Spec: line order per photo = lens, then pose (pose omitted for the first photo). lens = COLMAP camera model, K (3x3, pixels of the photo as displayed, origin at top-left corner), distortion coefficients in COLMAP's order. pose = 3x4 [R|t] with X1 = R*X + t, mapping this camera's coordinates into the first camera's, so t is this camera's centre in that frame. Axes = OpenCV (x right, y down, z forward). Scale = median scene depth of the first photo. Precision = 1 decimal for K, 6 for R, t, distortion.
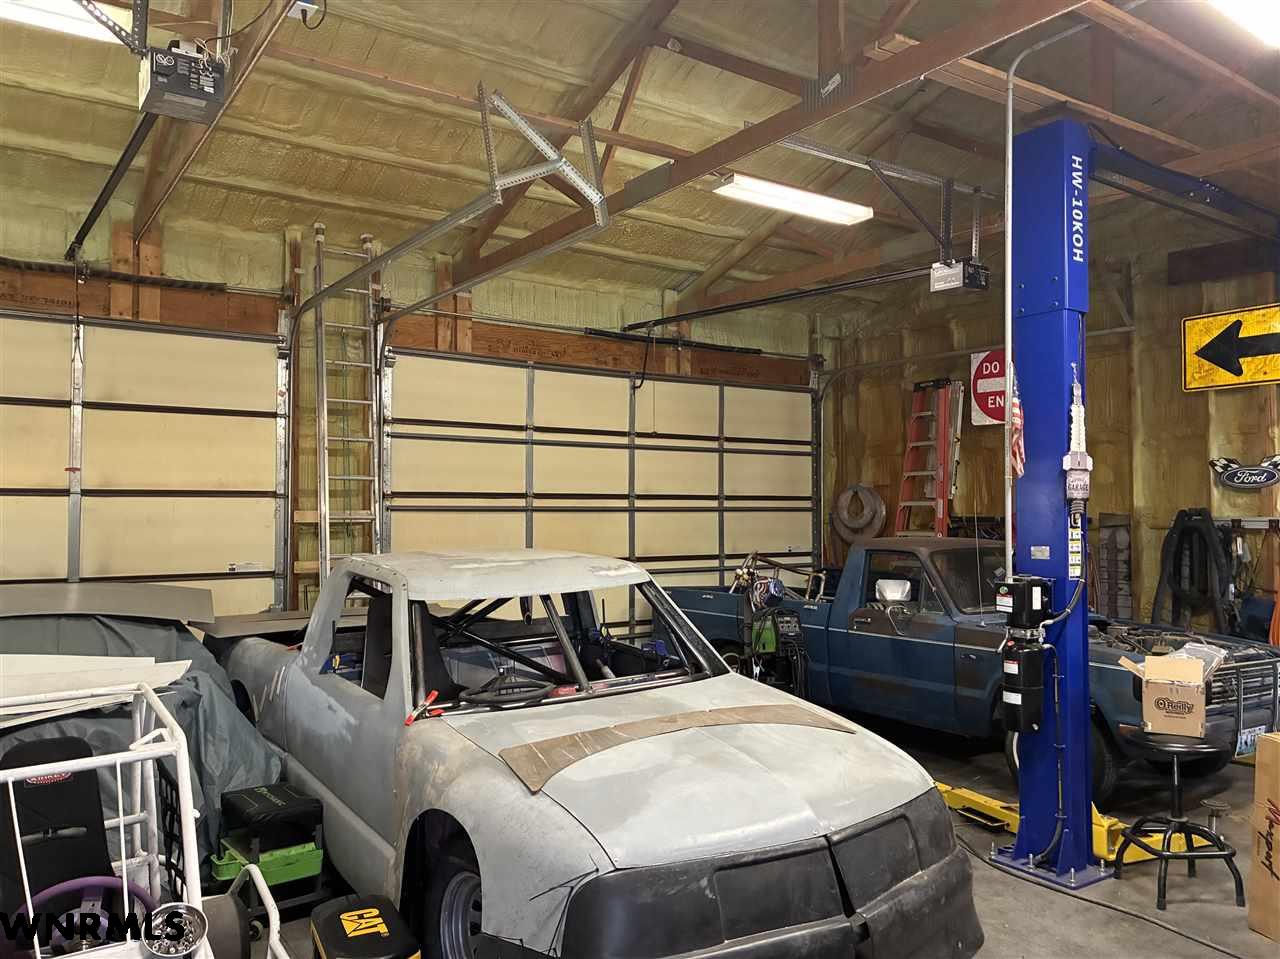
lens RADIAL K [[970.3, 0, 628.1], [0, 970.3, 483.8], [0, 0, 1]] dist [0.040607, -0.052120]
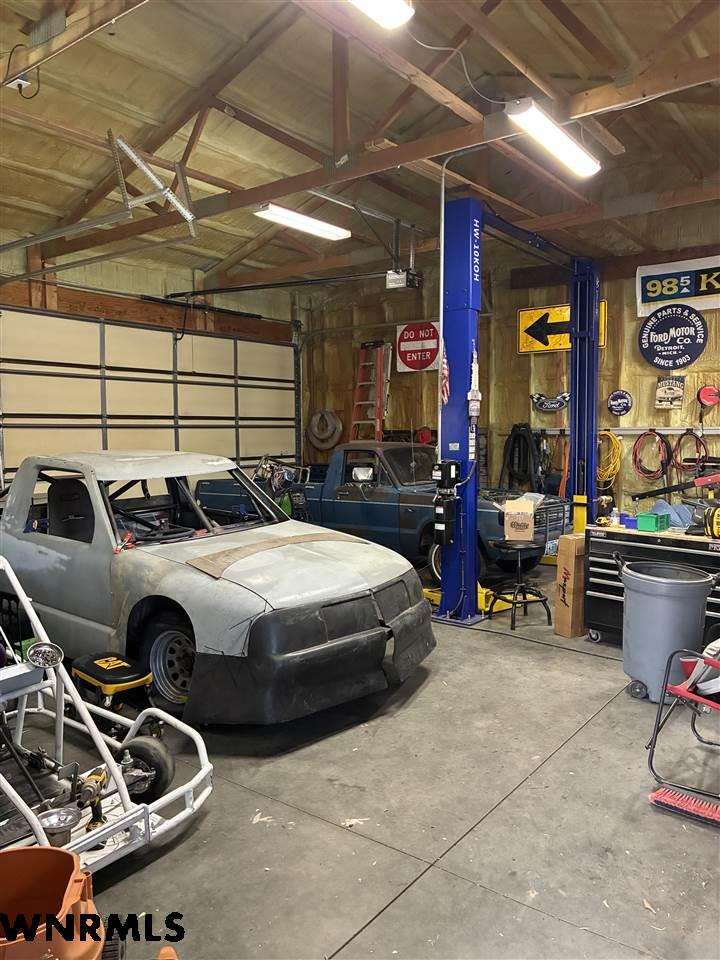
lens RADIAL K [[727.8, 0, 364.6], [0, 727.8, 478.7], [0, 0, 1]] dist [0.040607, -0.052120]
pose [[0.945780, -0.029365, 0.323477, -0.131596], [-0.000883, 0.995669, 0.092966, 0.004486], [-0.324806, -0.088211, 0.941658, -0.164134]]
